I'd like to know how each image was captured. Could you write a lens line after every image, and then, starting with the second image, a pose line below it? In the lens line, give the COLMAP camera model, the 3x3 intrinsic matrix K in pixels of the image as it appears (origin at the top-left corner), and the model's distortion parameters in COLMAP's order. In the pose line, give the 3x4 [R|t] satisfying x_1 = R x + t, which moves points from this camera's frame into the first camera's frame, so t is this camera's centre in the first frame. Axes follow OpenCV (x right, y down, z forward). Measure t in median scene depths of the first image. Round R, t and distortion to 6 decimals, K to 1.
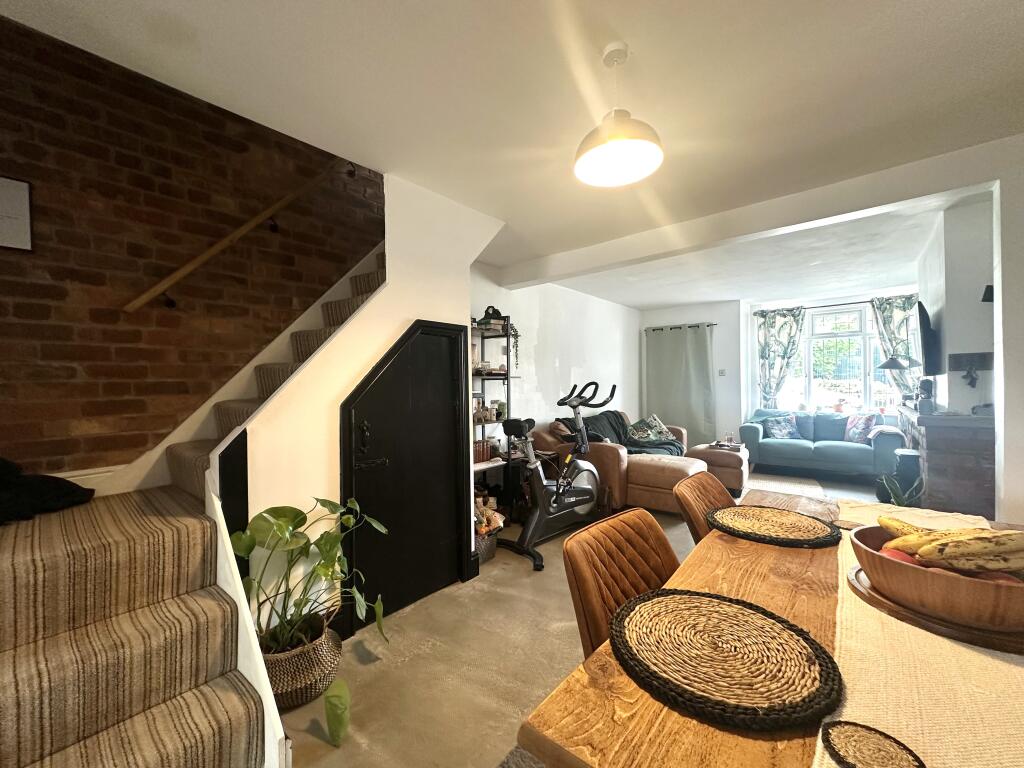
lens RADIAL K [[410.3, 0, 512.6], [0, 410.3, 384.1], [0, 0, 1]] dist [-0.002530, 0.001003]
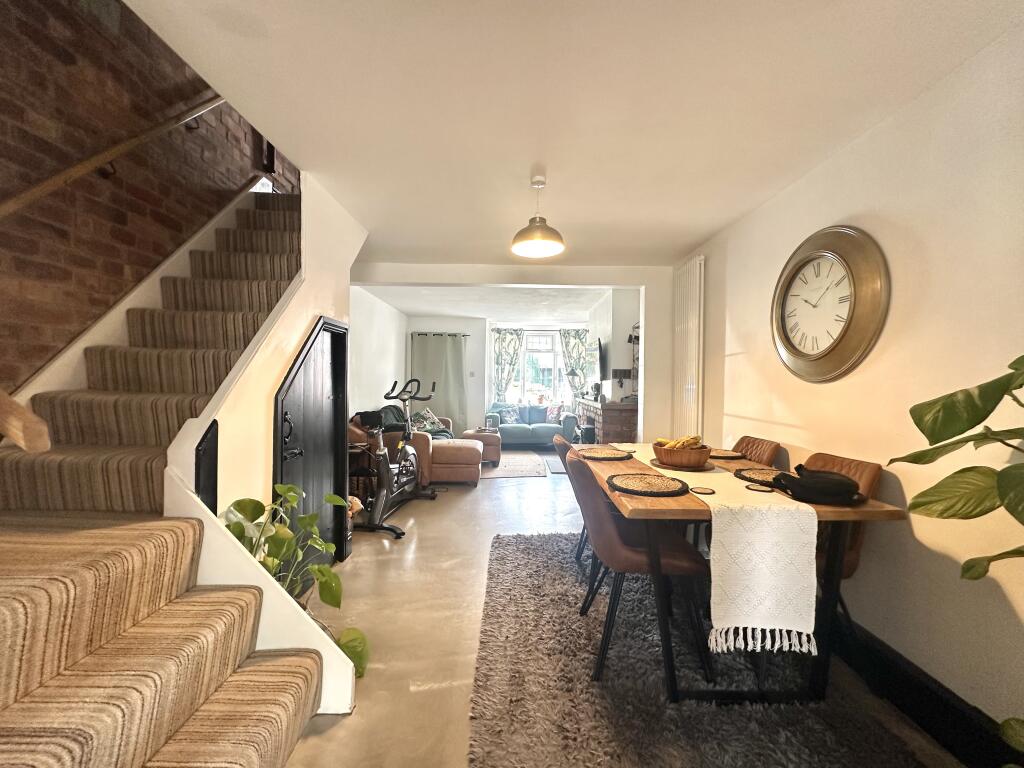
lens RADIAL K [[410.3, 0, 513.5], [0, 410.3, 384.8], [0, 0, 1]] dist [-0.002530, 0.001003]
pose [[0.763769, 0.017601, 0.645250, -0.465886], [-0.022329, 0.999750, -0.000841, 0.008051], [-0.645104, -0.013766, 0.763971, -0.107023]]
